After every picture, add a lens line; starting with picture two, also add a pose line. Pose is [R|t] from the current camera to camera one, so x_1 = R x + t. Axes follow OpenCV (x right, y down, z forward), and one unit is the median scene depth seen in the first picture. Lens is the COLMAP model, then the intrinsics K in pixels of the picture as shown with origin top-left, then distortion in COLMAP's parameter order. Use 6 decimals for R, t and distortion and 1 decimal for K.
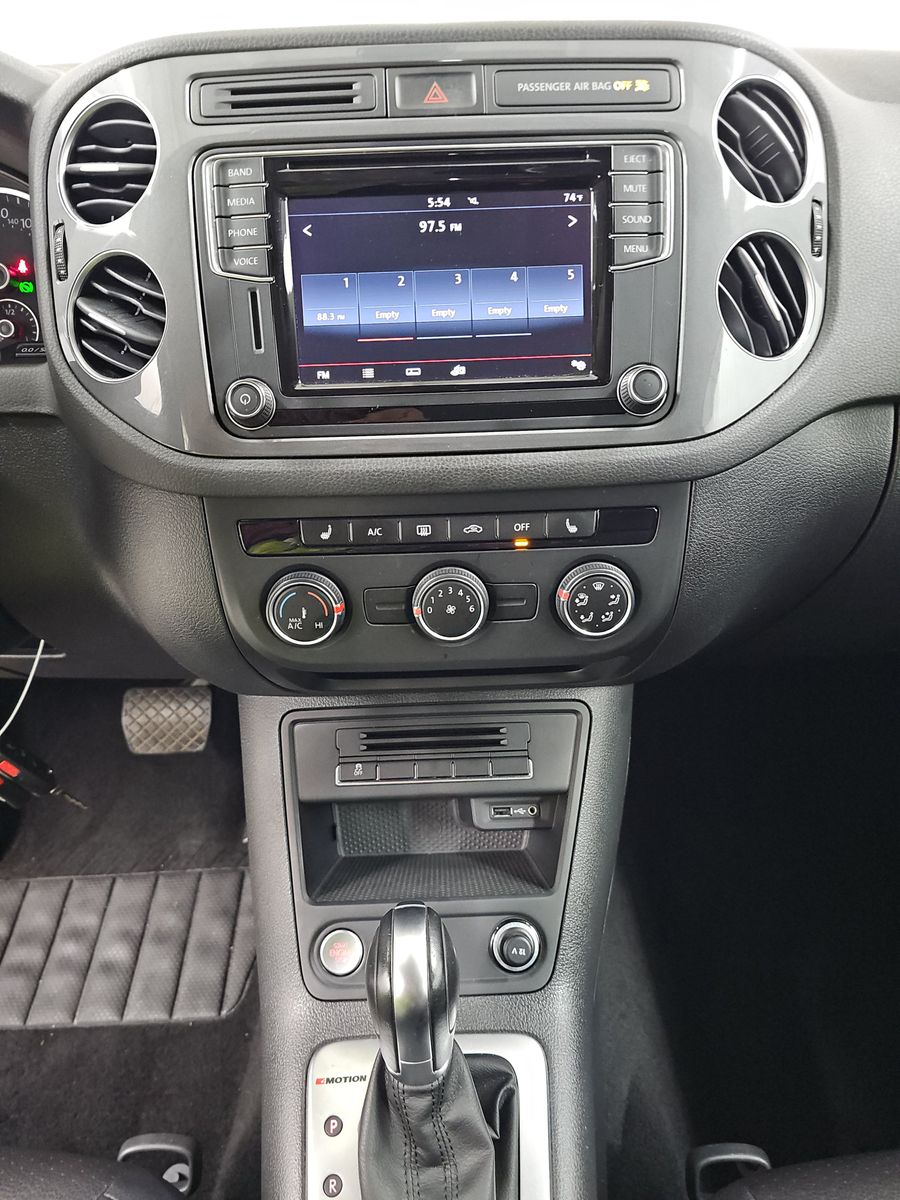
lens RADIAL K [[799.3, 0, 450.0], [0, 799.3, 600.0], [0, 0, 1]] dist [0.062347, -0.072110]
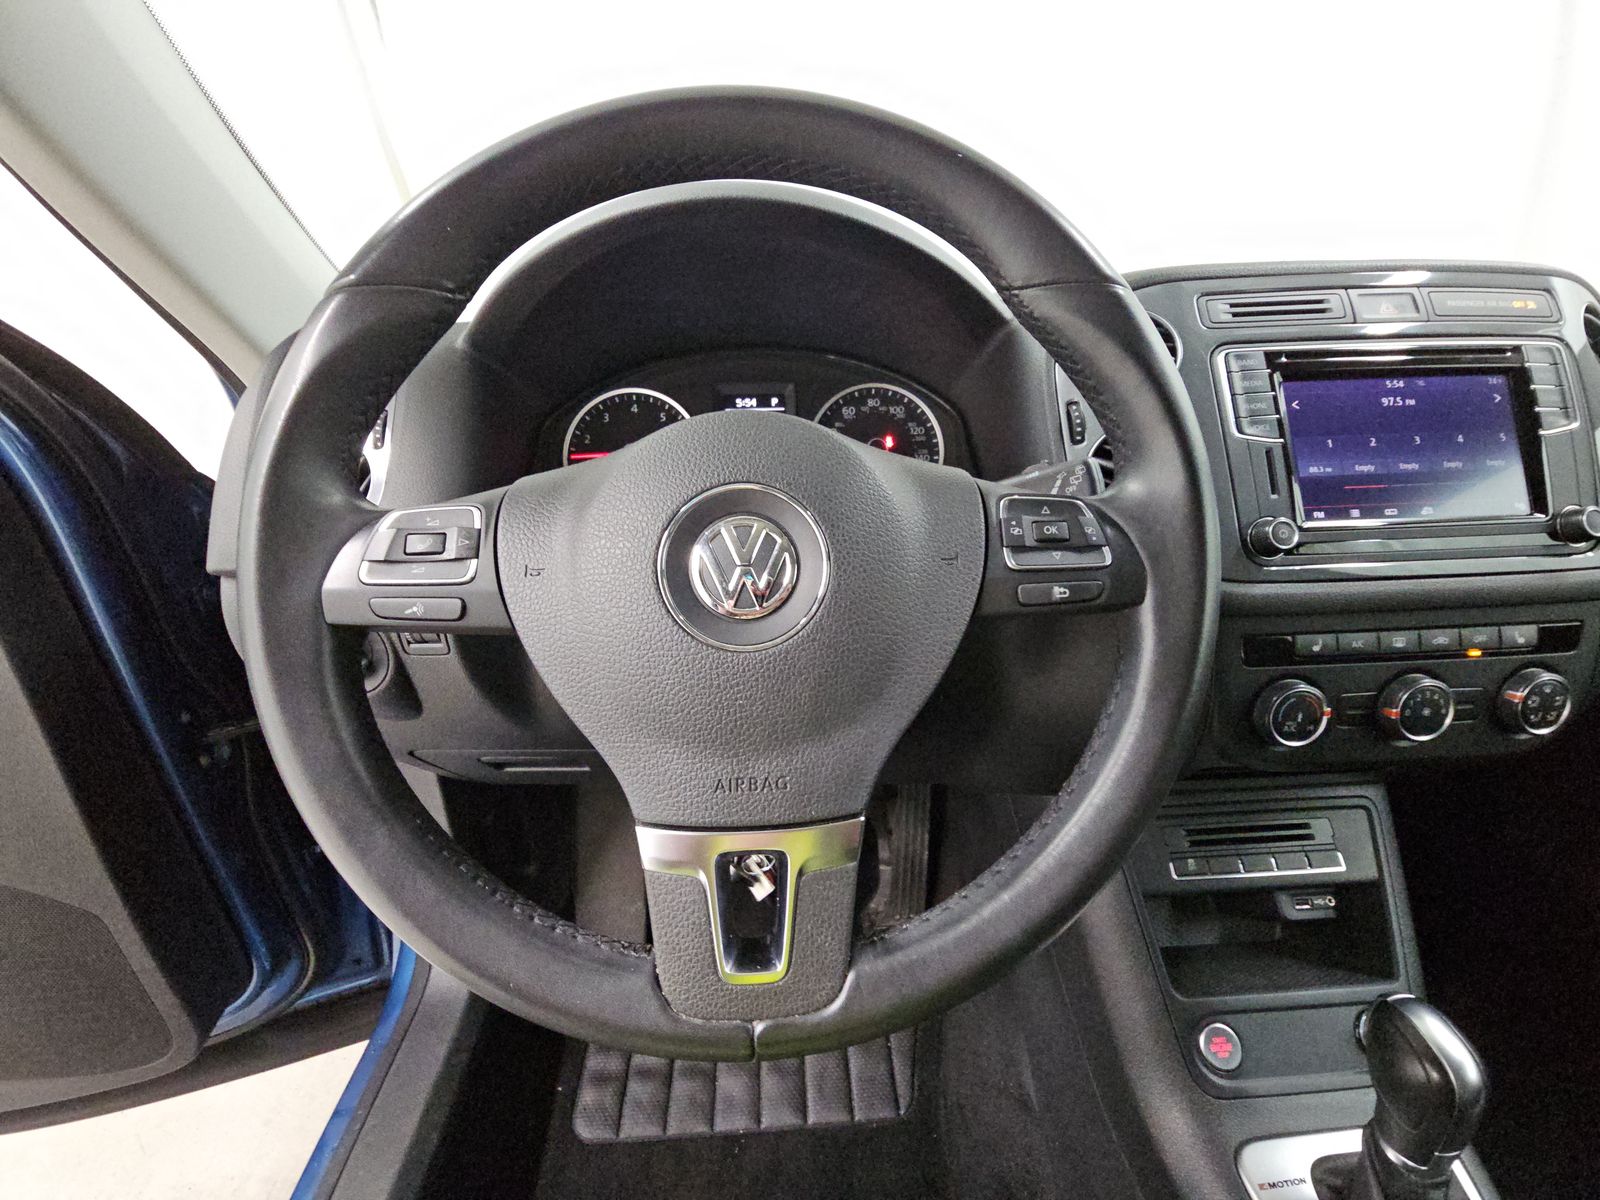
lens RADIAL K [[647.2, 0, 800.0], [0, 647.2, 600.0], [0, 0, 1]] dist [0.000187, -0.000207]
pose [[0.999440, -0.008896, 0.032255, -0.954914], [0.014789, 0.982181, -0.187355, 0.015710], [-0.030014, 0.187727, 0.981763, 0.093481]]
